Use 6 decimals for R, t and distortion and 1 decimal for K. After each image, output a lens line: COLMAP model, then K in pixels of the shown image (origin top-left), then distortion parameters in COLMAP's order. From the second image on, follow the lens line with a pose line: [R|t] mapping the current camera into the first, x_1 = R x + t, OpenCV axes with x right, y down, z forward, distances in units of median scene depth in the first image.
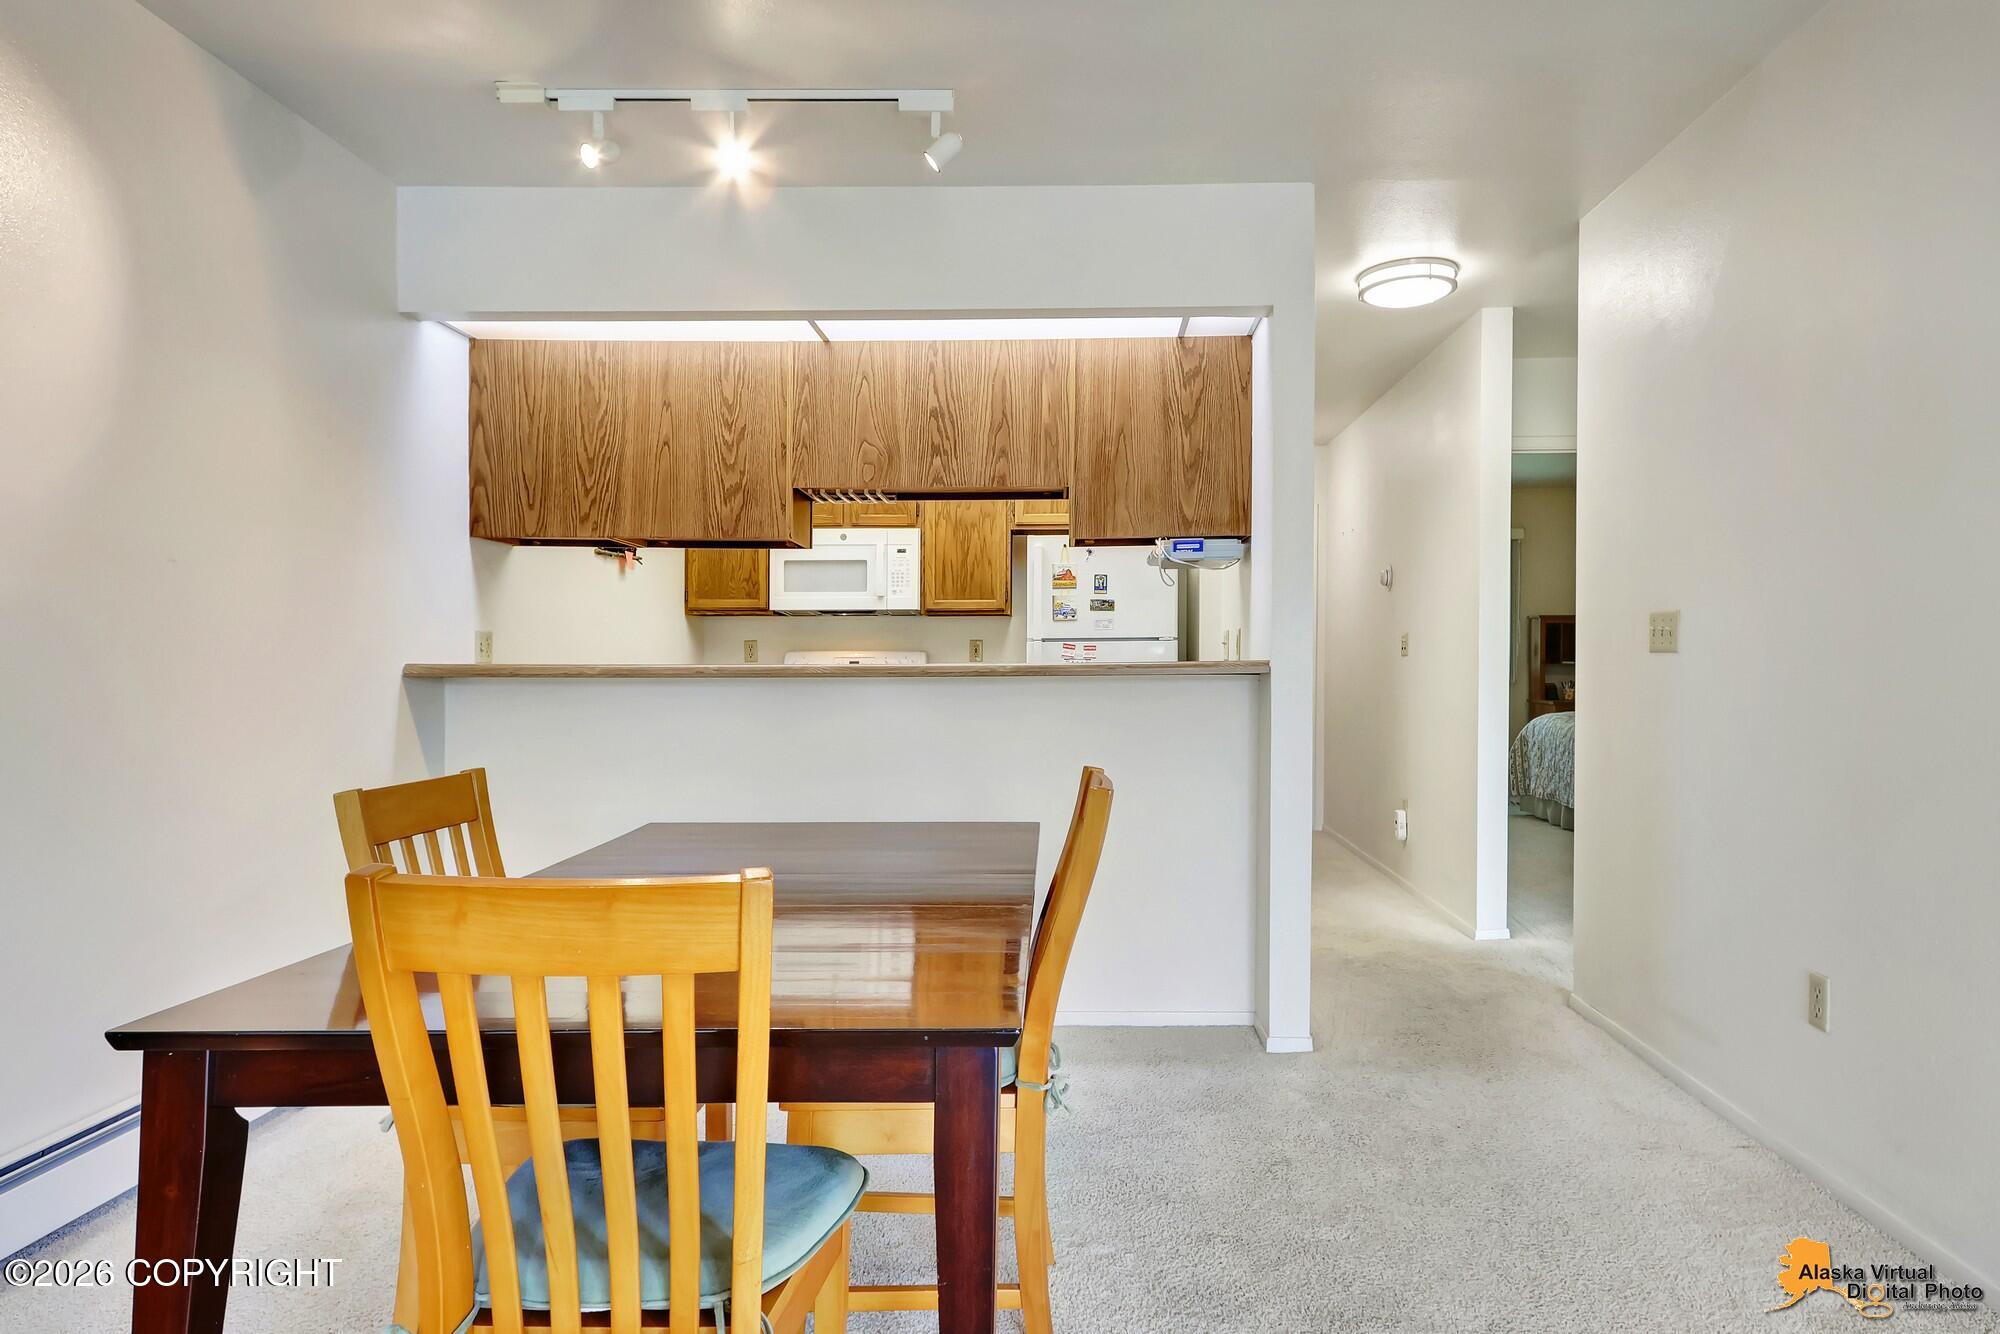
lens RADIAL K [[1192.6, 0, 1074.4], [0, 1192.6, 648.1], [0, 0, 1]] dist [0.025439, 0.000053]
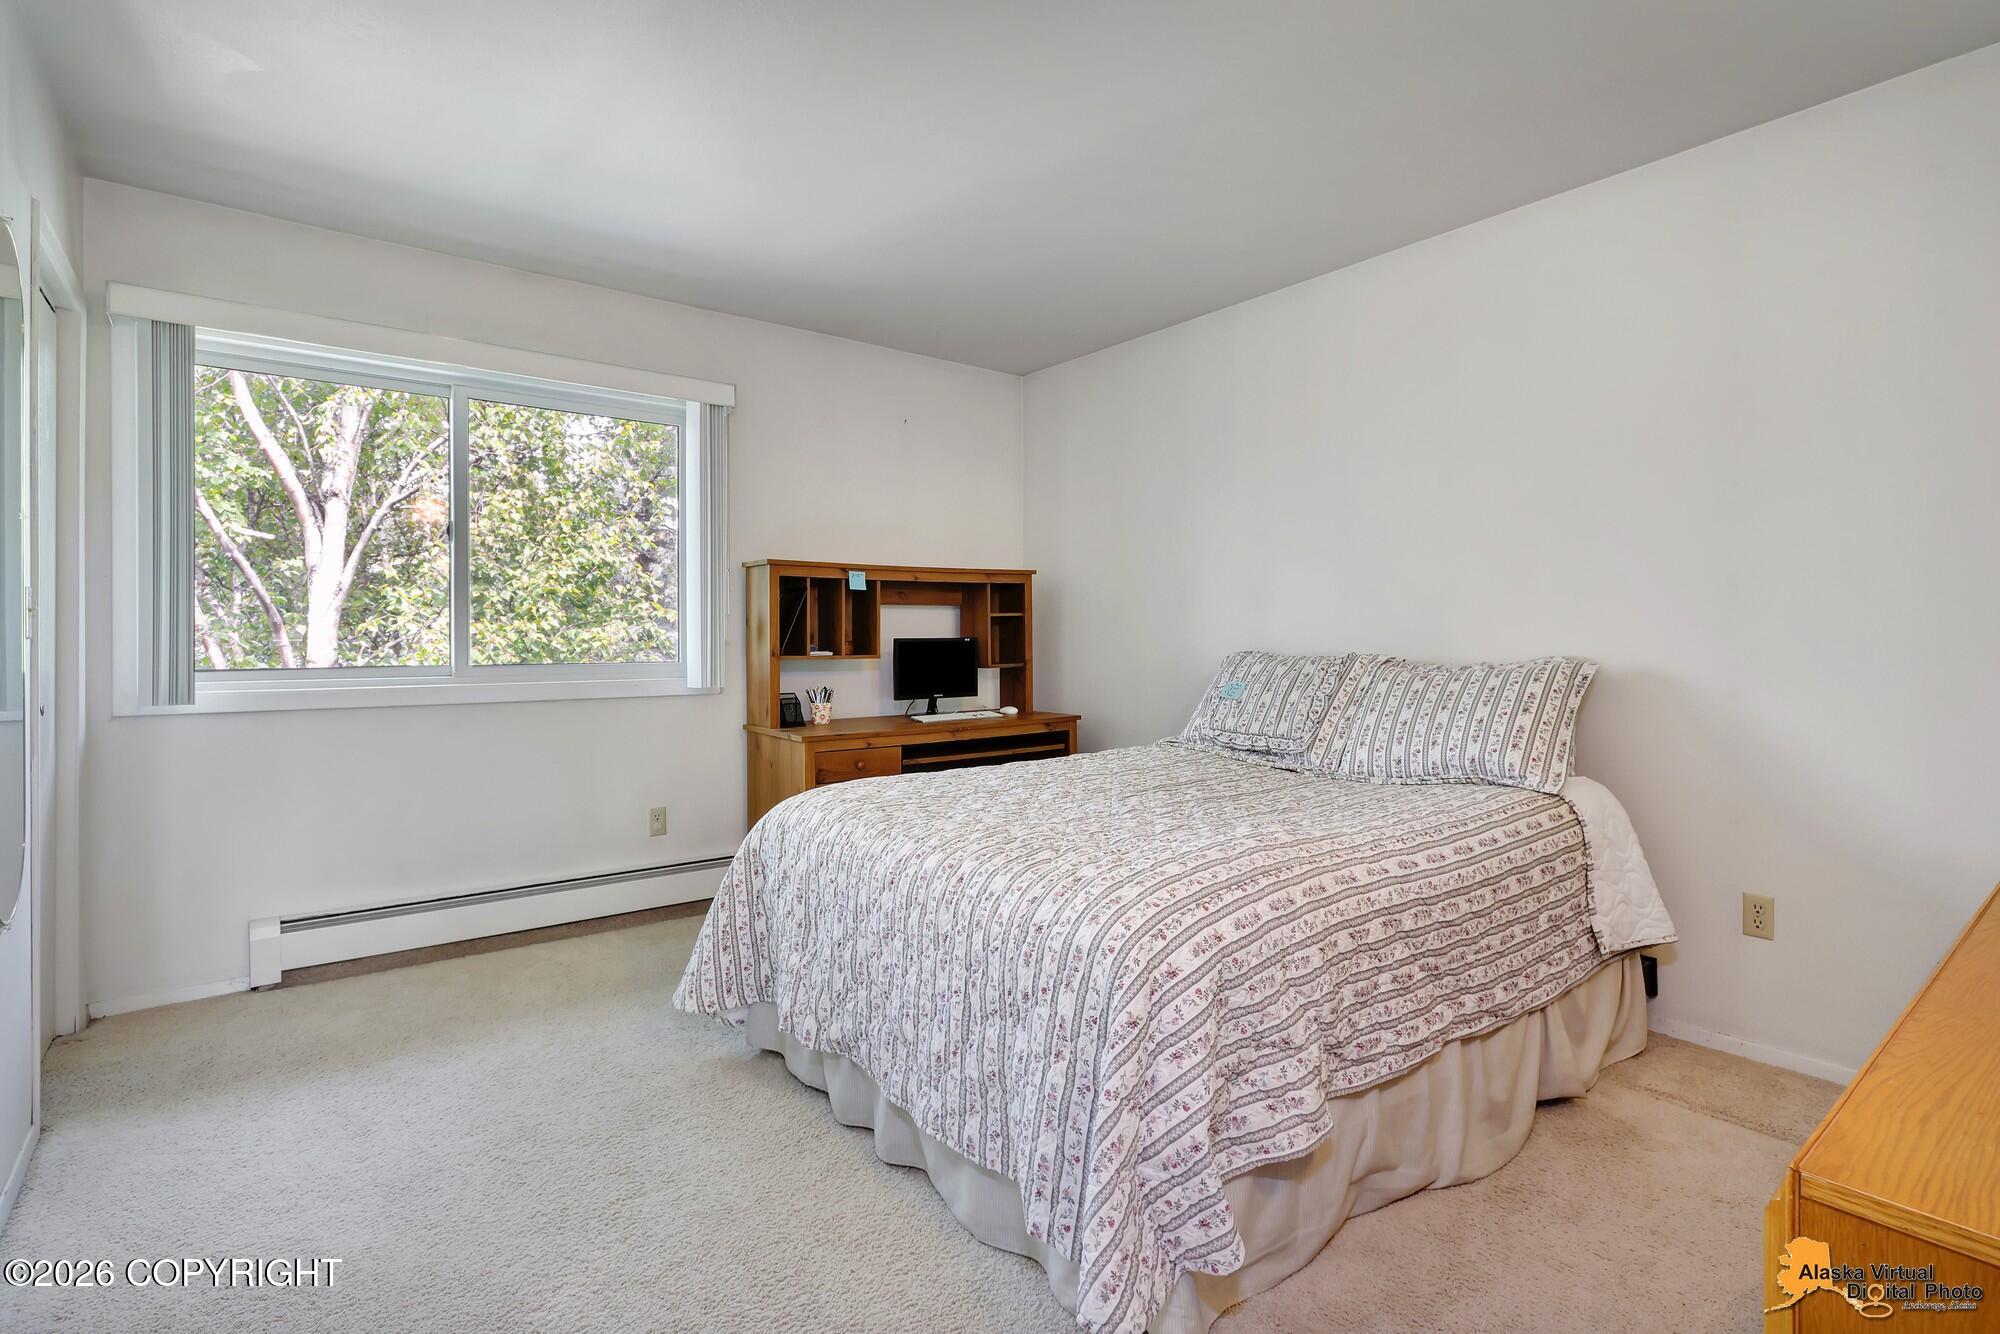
lens RADIAL K [[939.2, 0, 991.9], [0, 939.2, 663.4], [0, 0, 1]] dist [0.010816, -0.004266]
pose [[0.789576, -0.011429, 0.613547, 0.254383], [-0.010545, 0.999426, 0.032187, 0.002905], [-0.613562, -0.031884, 0.789002, 0.727185]]
